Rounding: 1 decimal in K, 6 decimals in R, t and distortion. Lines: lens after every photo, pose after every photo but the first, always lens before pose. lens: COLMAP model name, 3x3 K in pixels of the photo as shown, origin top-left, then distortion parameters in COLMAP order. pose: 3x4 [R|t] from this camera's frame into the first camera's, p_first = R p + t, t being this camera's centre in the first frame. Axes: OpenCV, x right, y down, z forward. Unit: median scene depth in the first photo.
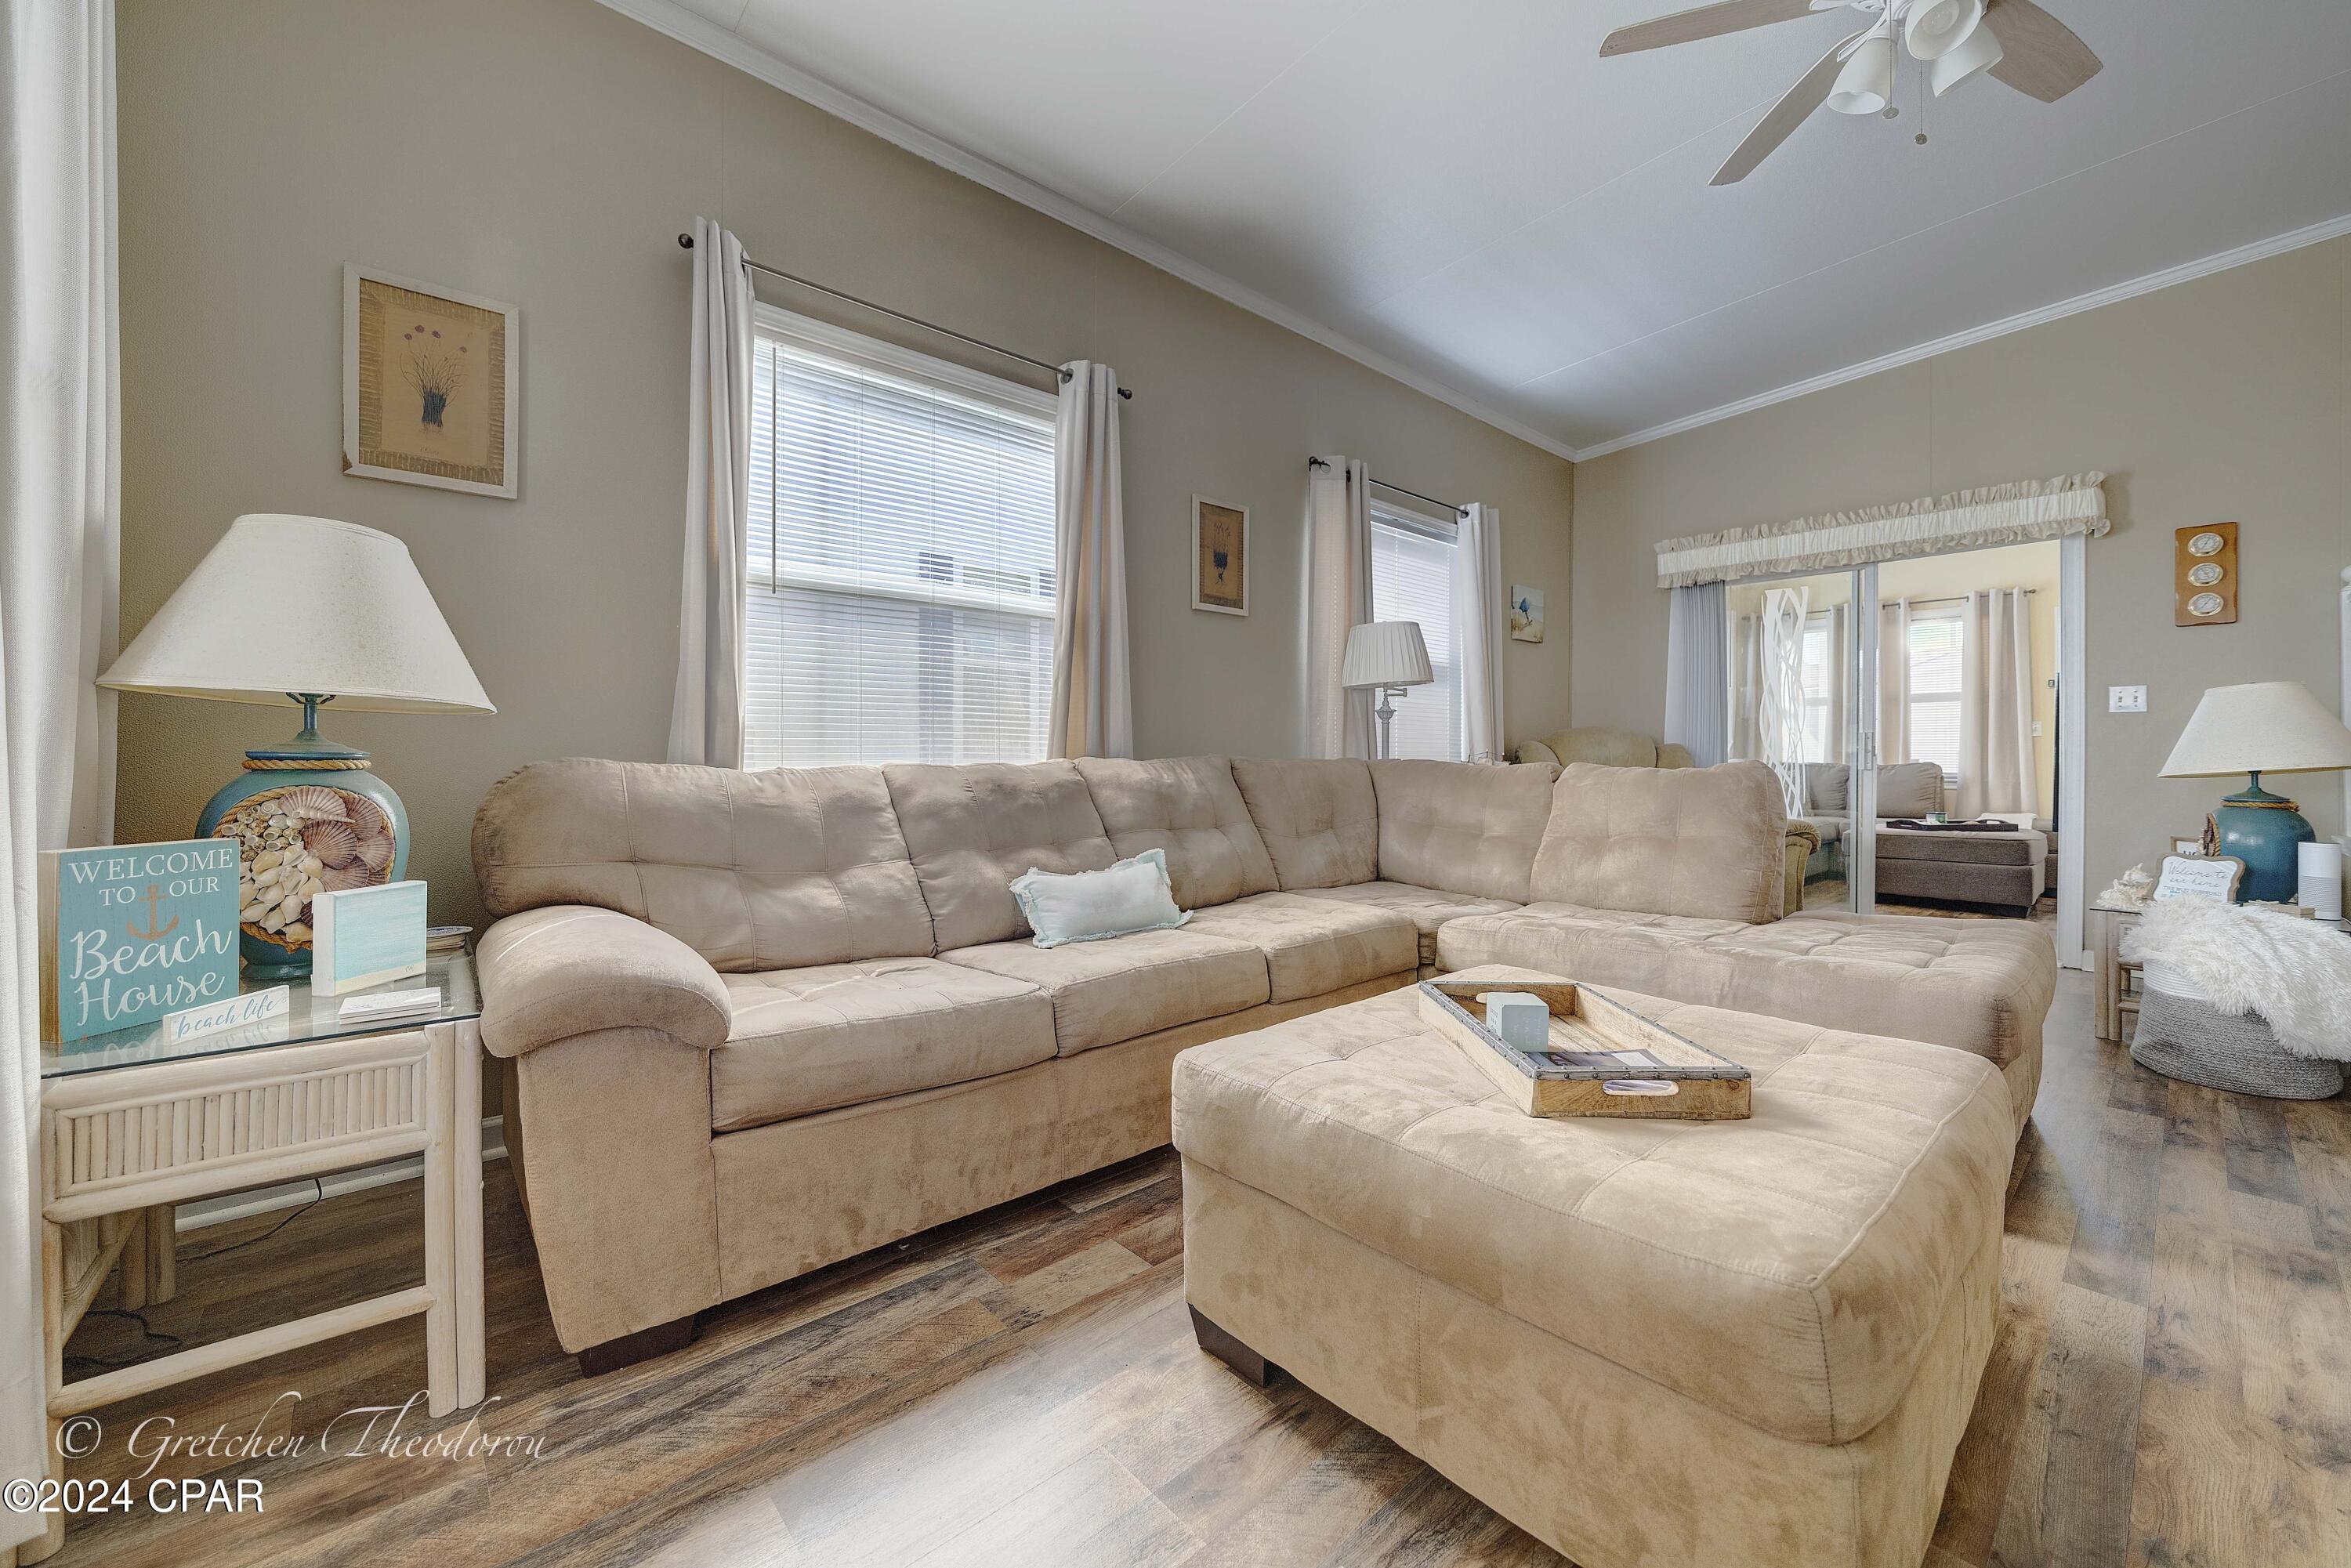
lens RADIAL K [[909.8, 0, 1177.9], [0, 909.8, 754.4], [0, 0, 1]] dist [-0.000588, -0.000268]
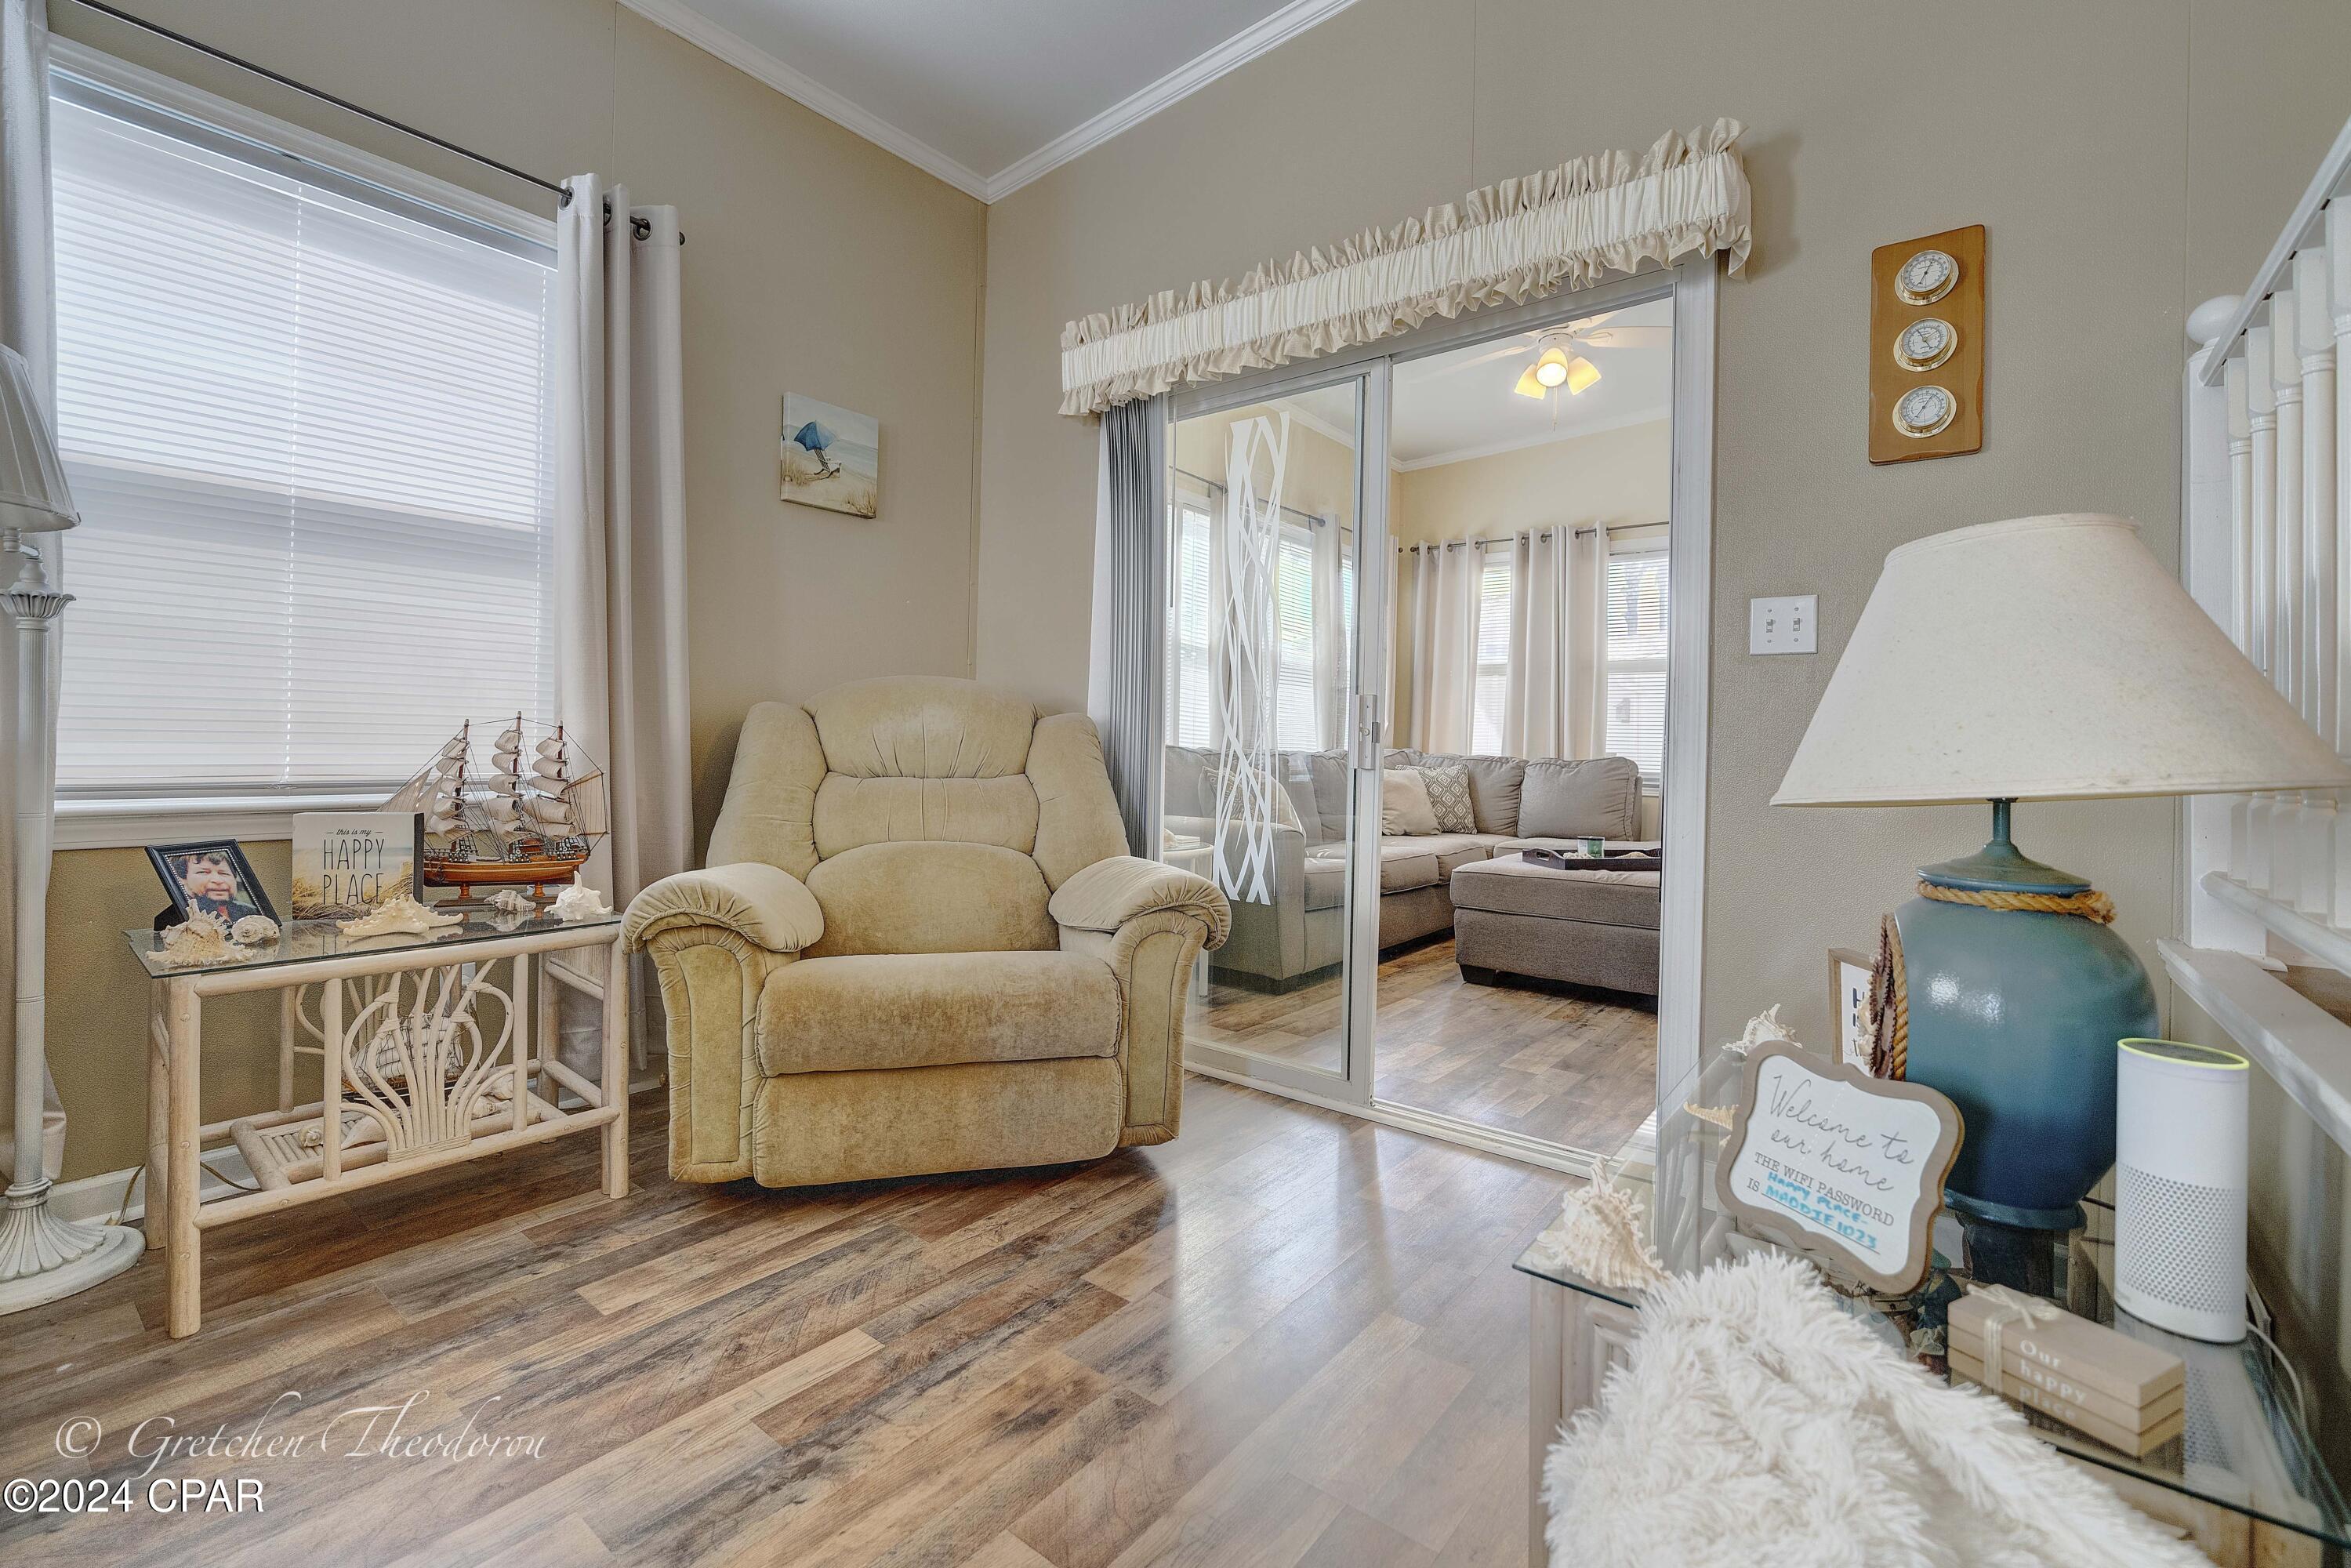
lens RADIAL K [[1014.0, 0, 1171.3], [0, 1014.0, 742.1], [0, 0, 1]] dist [-0.005207, -0.000606]
pose [[0.985338, 0.017799, 0.169682, 0.628278], [-0.018195, 0.999834, 0.000779, 0.003666], [-0.169640, -0.003855, 0.985499, 0.525340]]
